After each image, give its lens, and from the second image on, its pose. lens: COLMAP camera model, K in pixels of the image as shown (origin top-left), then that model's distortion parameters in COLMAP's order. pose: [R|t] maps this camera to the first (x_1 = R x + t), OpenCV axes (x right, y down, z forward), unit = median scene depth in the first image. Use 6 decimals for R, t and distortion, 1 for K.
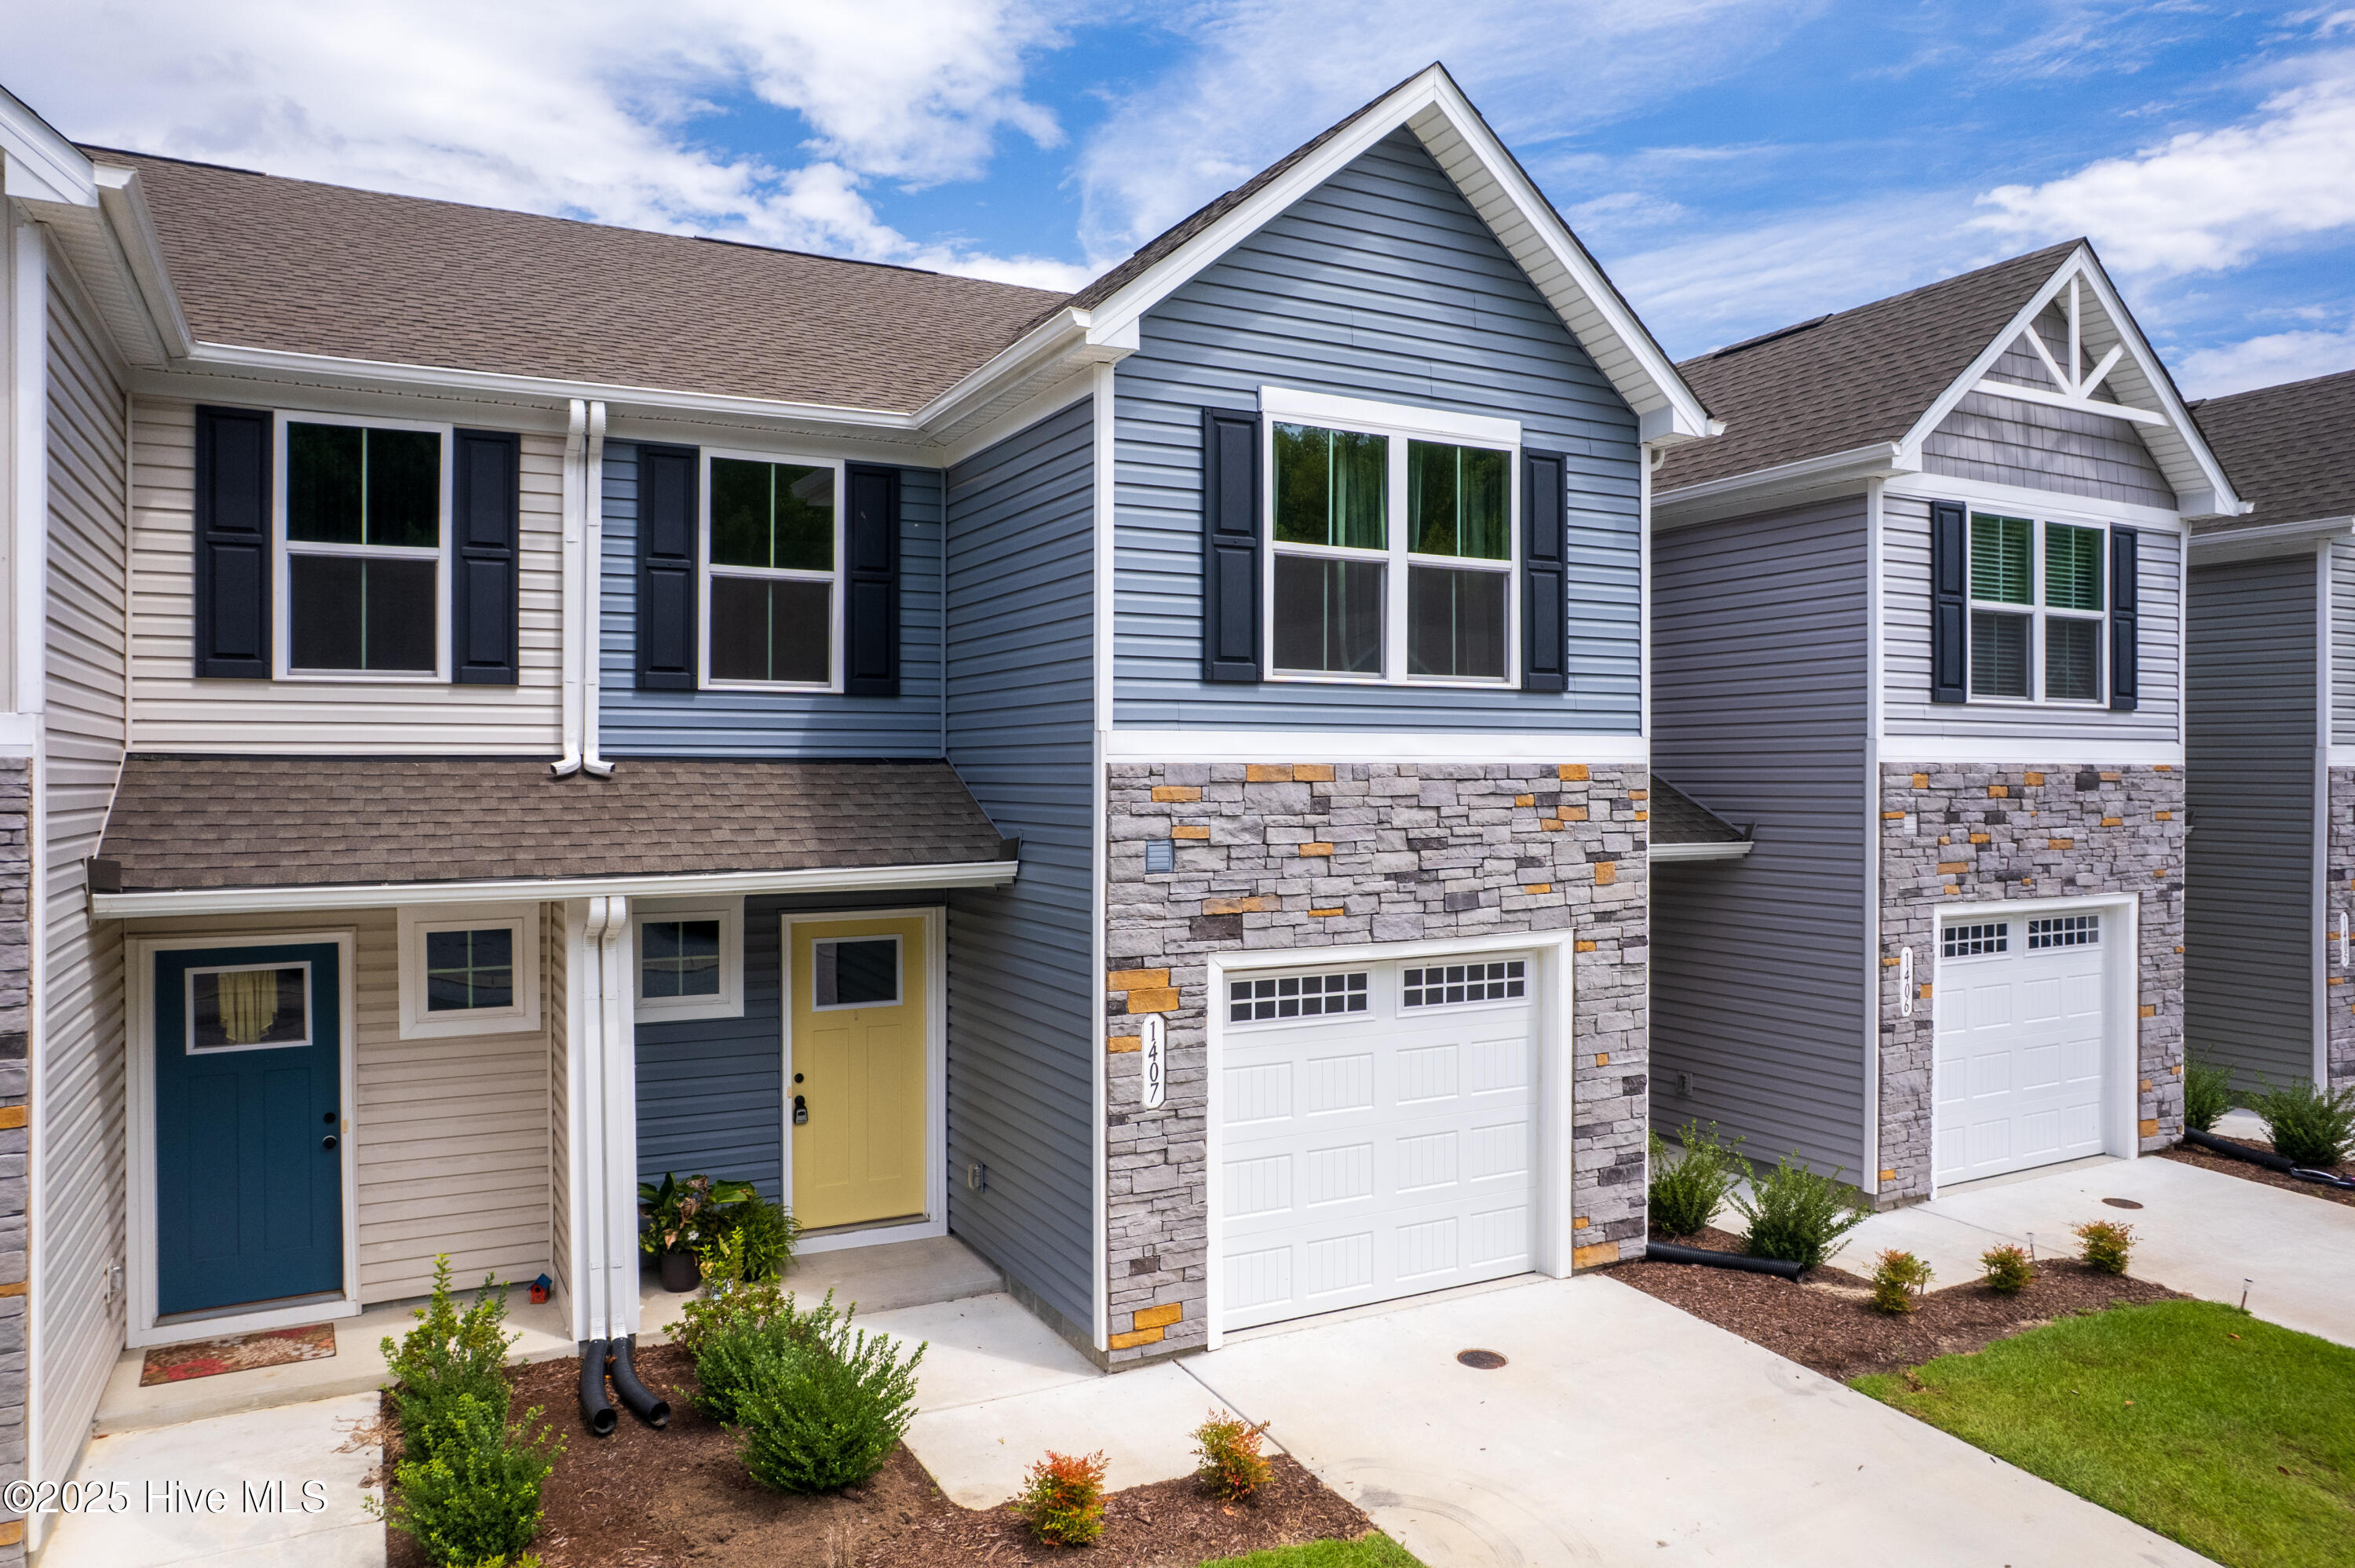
lens RADIAL K [[1553.6, 0, 1210.0], [0, 1553.6, 760.9], [0, 0, 1]] dist [-0.062377, 0.044845]
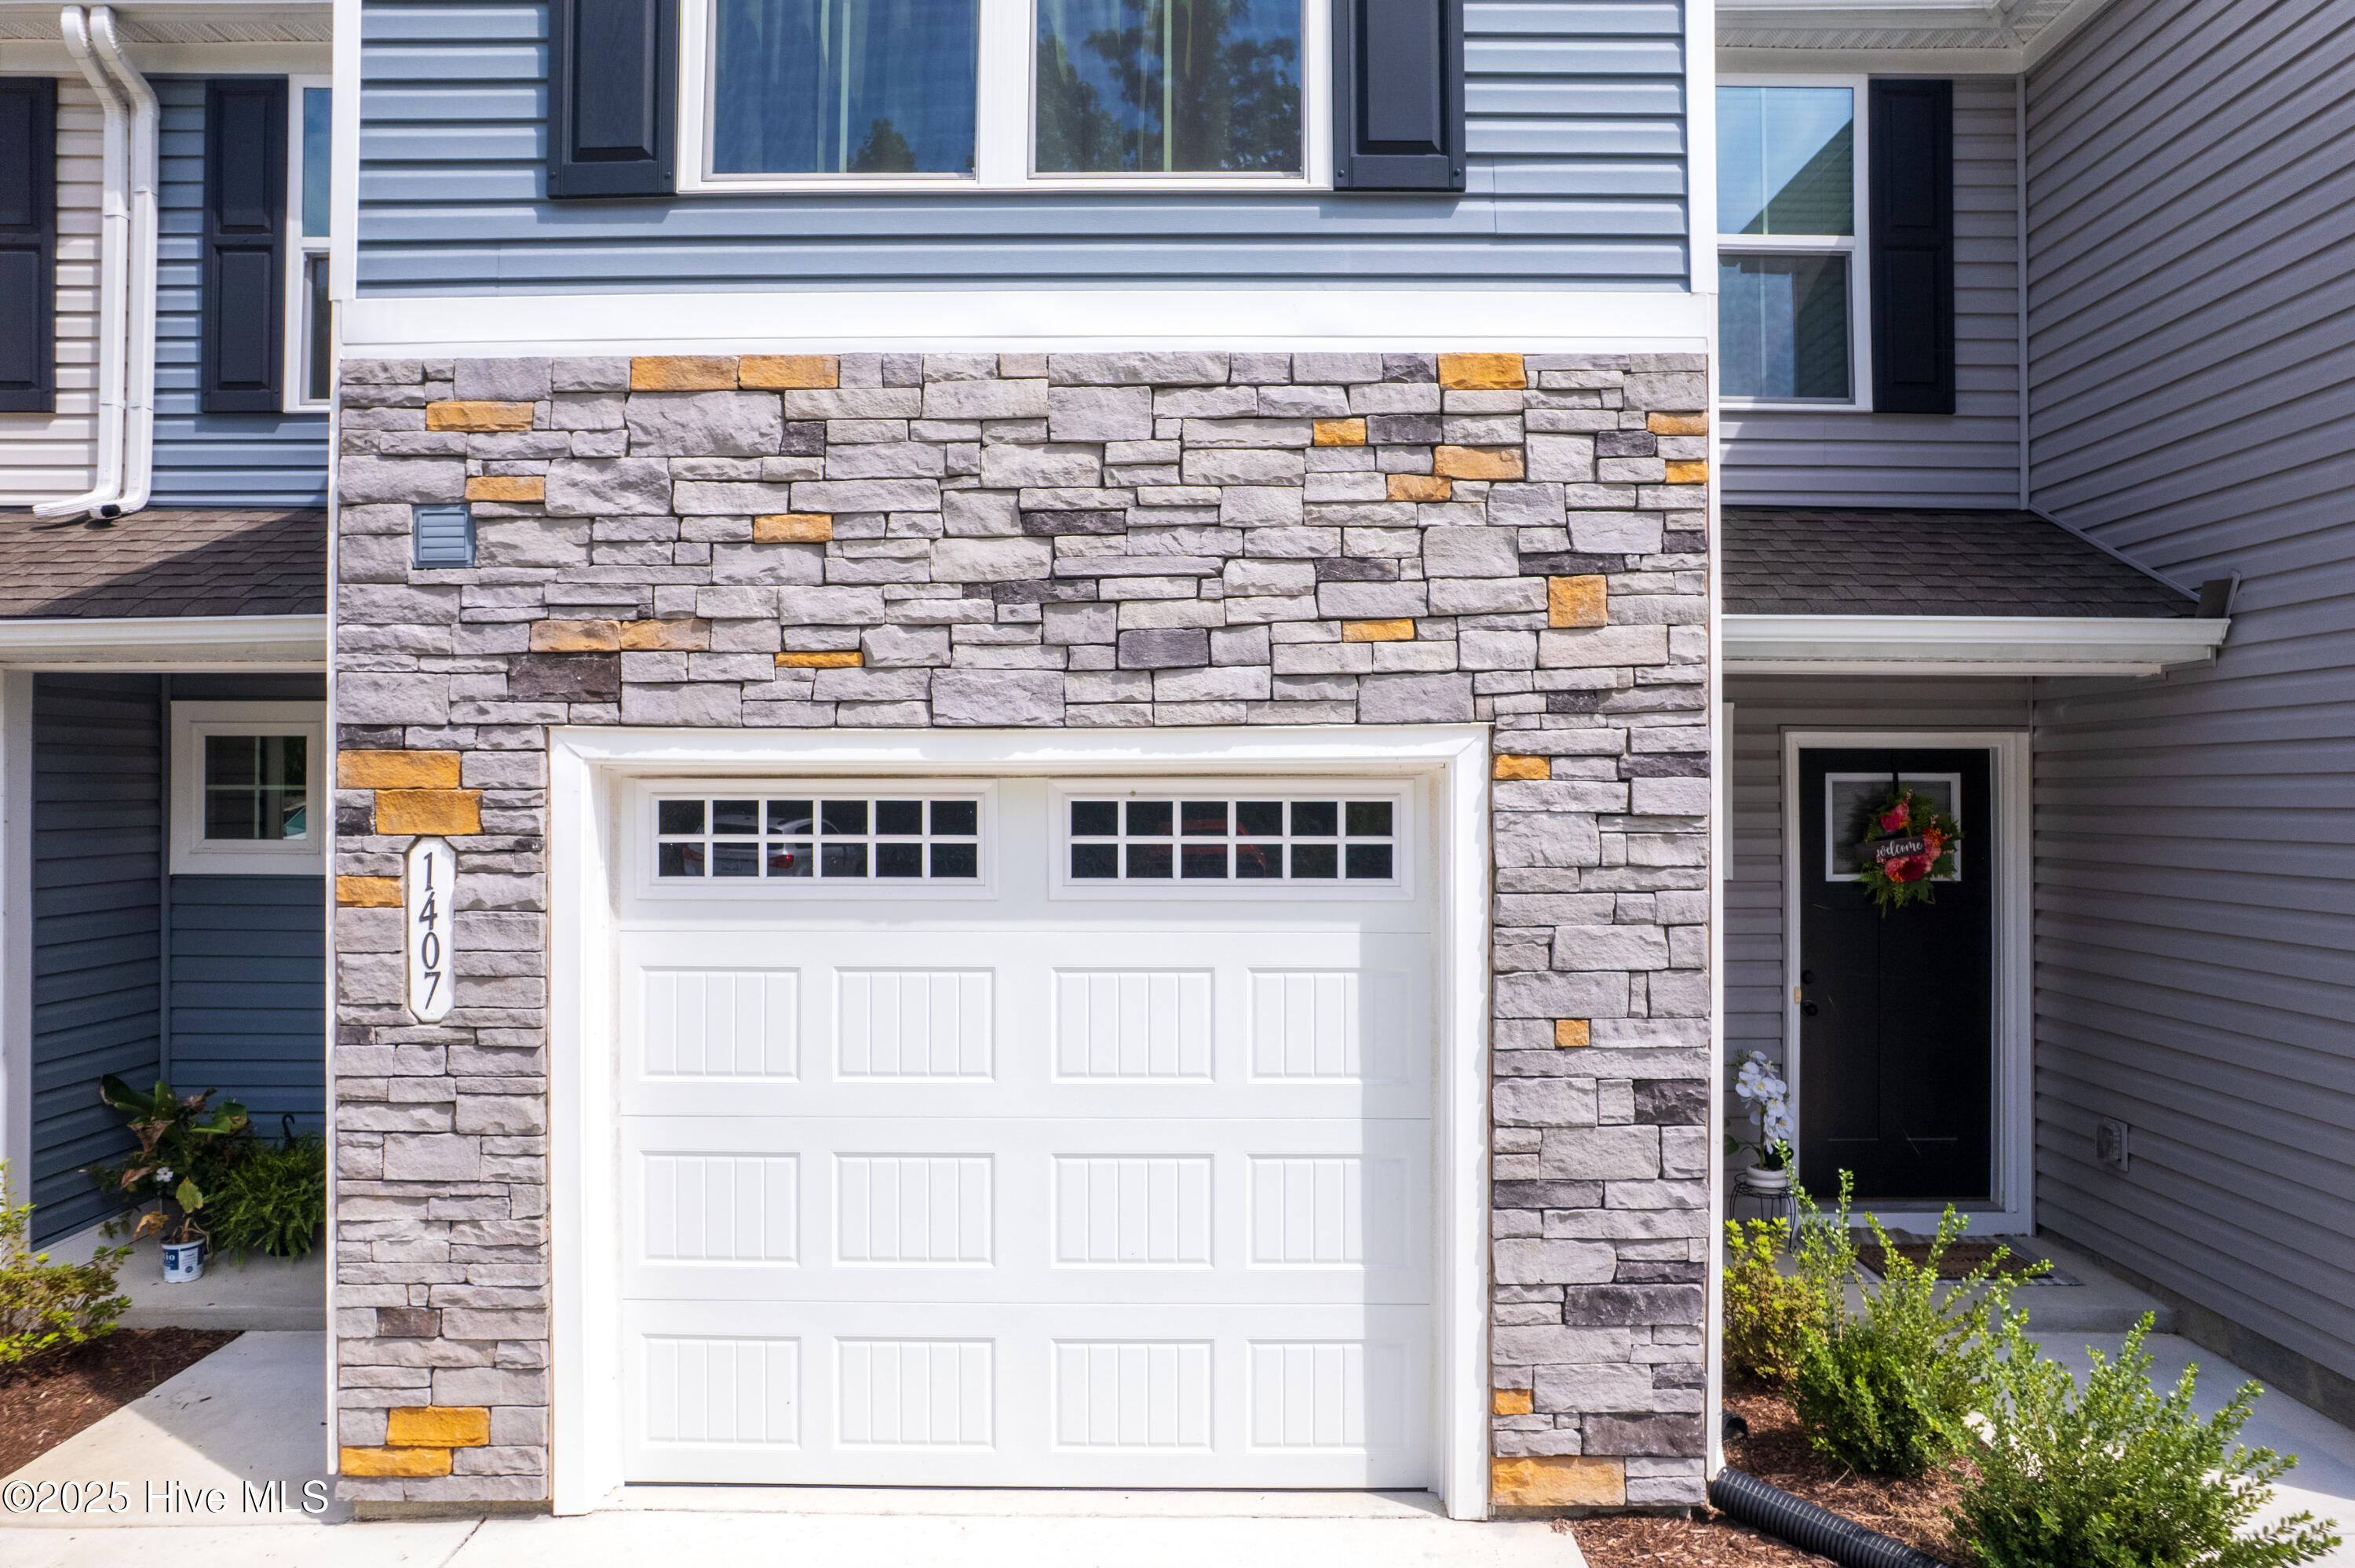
lens RADIAL K [[1599.3, 0, 1098.4], [0, 1599.3, 746.7], [0, 0, 1]] dist [-0.060057, 0.044501]
pose [[0.875390, -0.007612, -0.483357, 0.376364], [0.002552, 0.999935, -0.011125, 0.125590], [0.483410, 0.008505, 0.875353, 0.581734]]
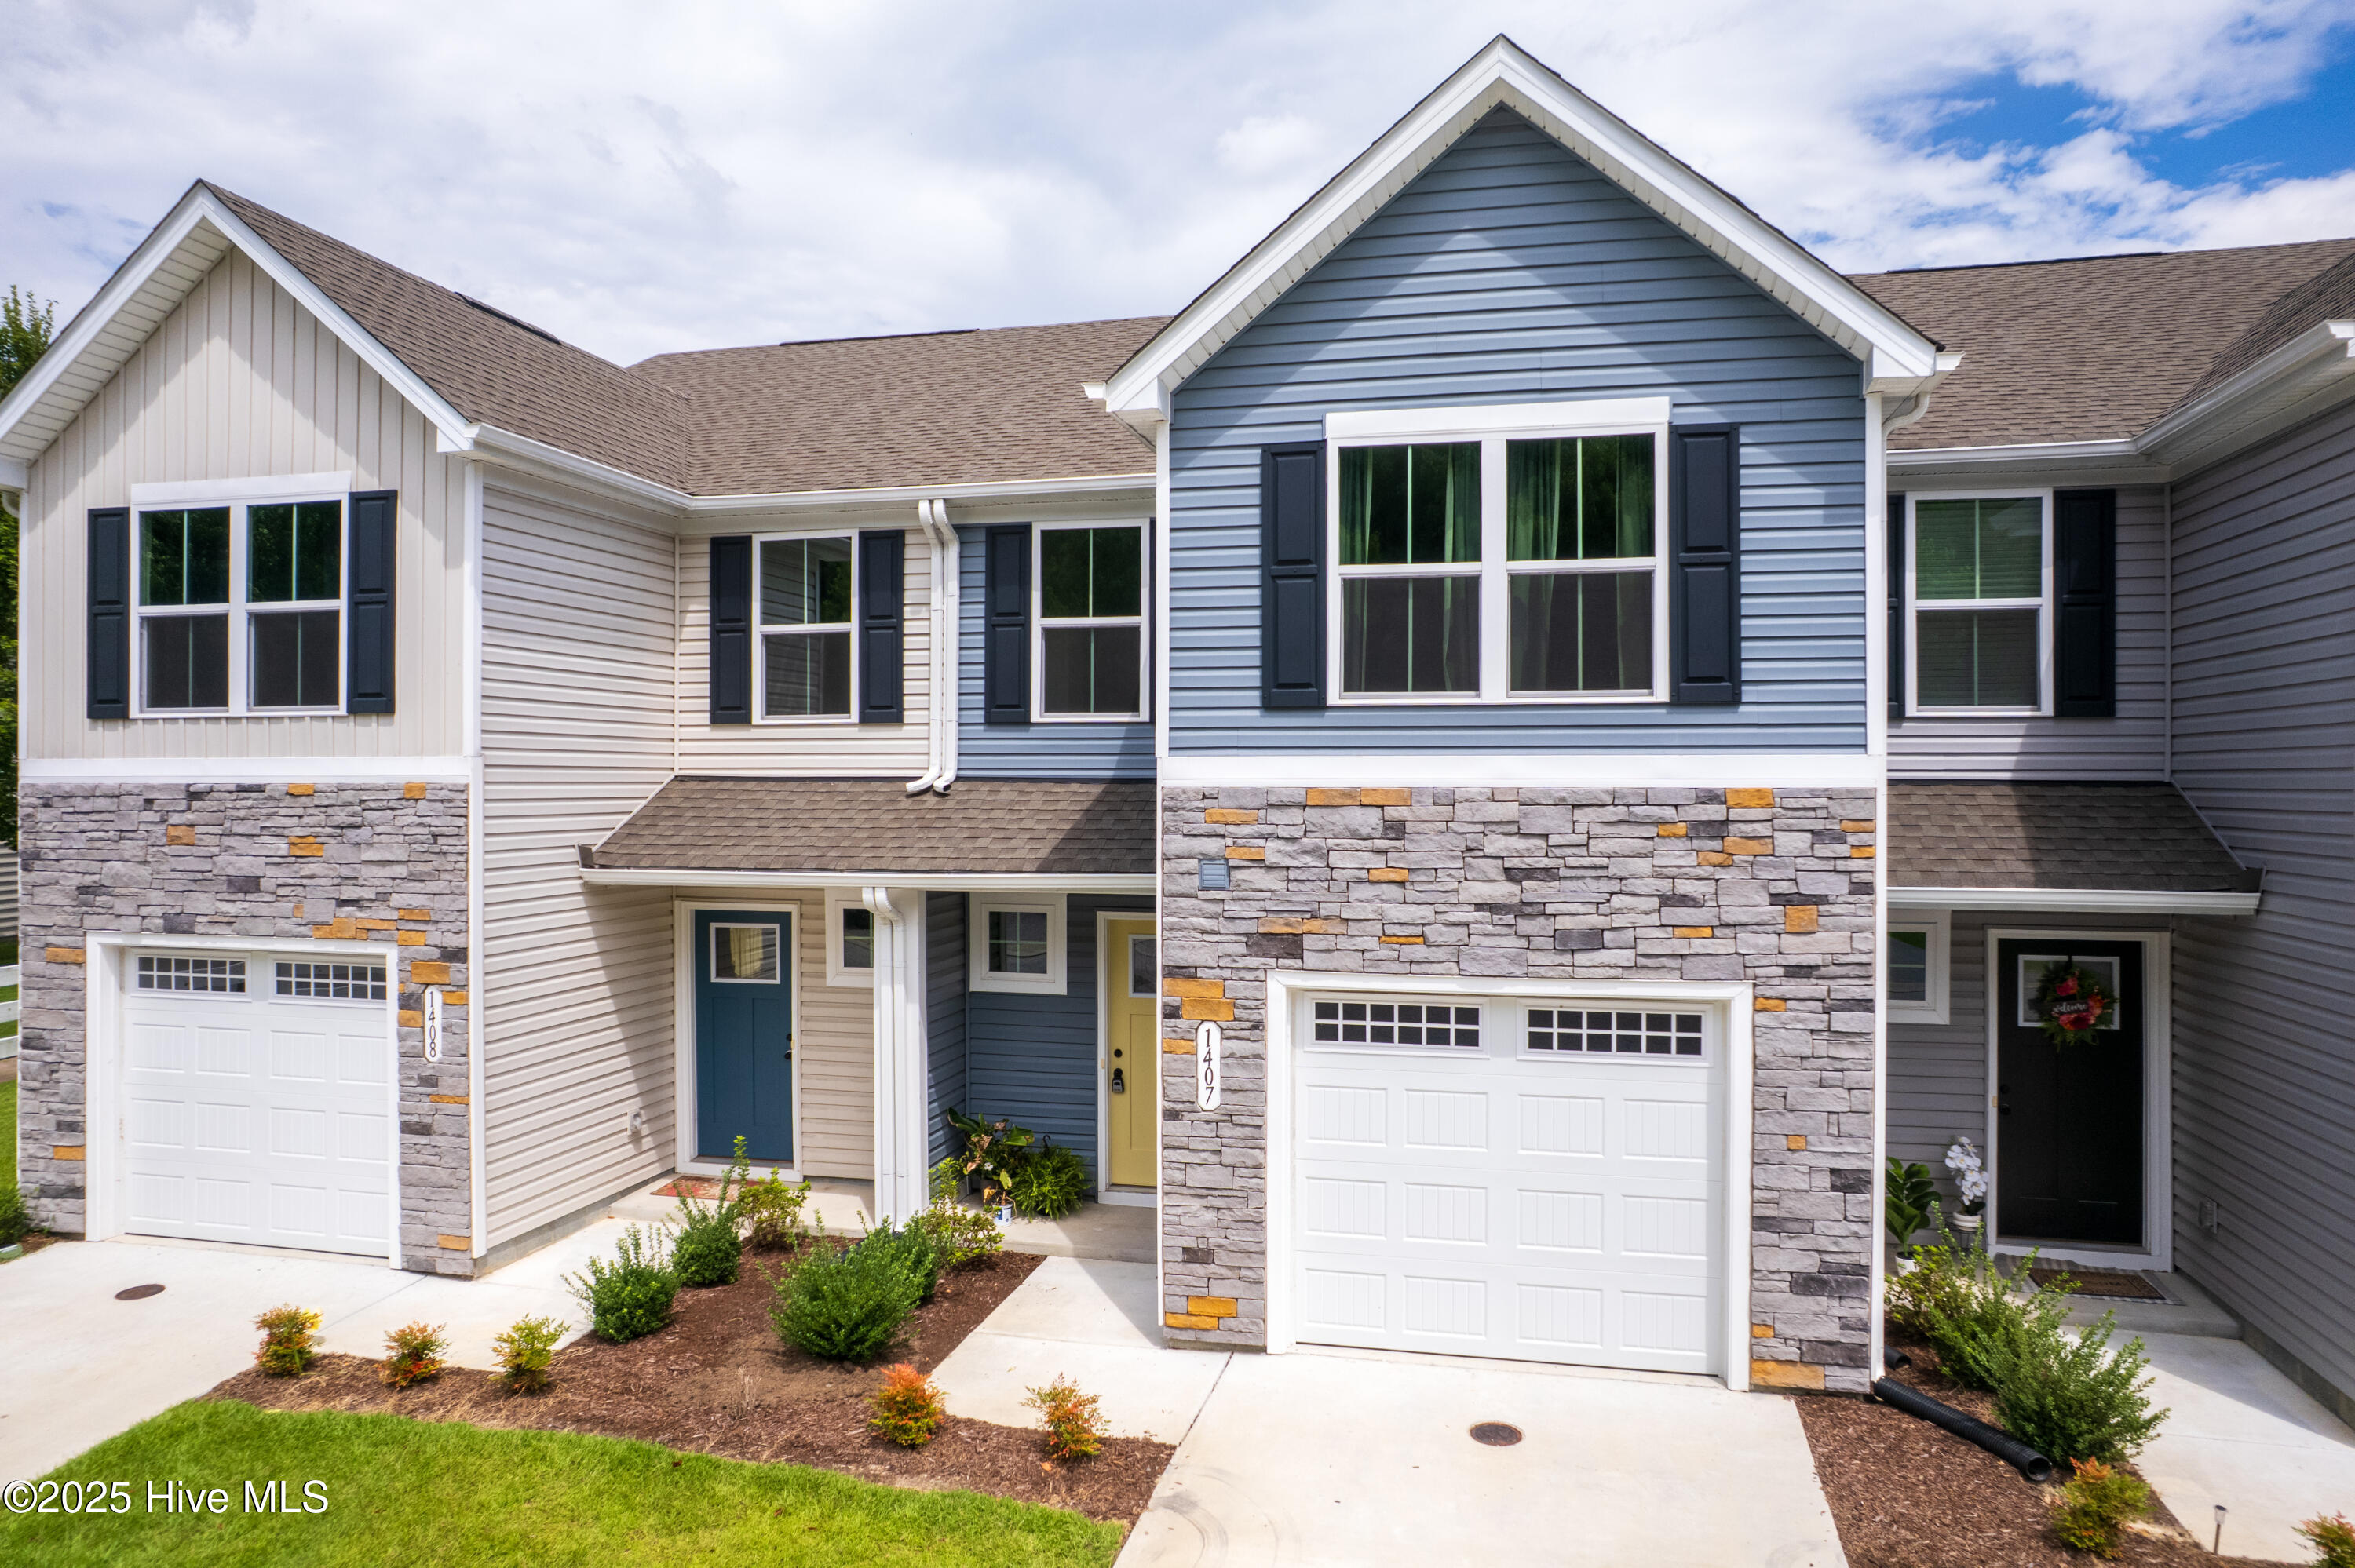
lens RADIAL K [[1527.5, 0, 1113.2], [0, 1527.5, 764.0], [0, 0, 1]] dist [-0.057987, 0.027365]
pose [[0.745129, -0.004124, -0.666908, 0.556463], [0.003285, 0.999991, -0.002514, -0.010874], [0.666913, -0.000317, 0.745136, 0.157422]]
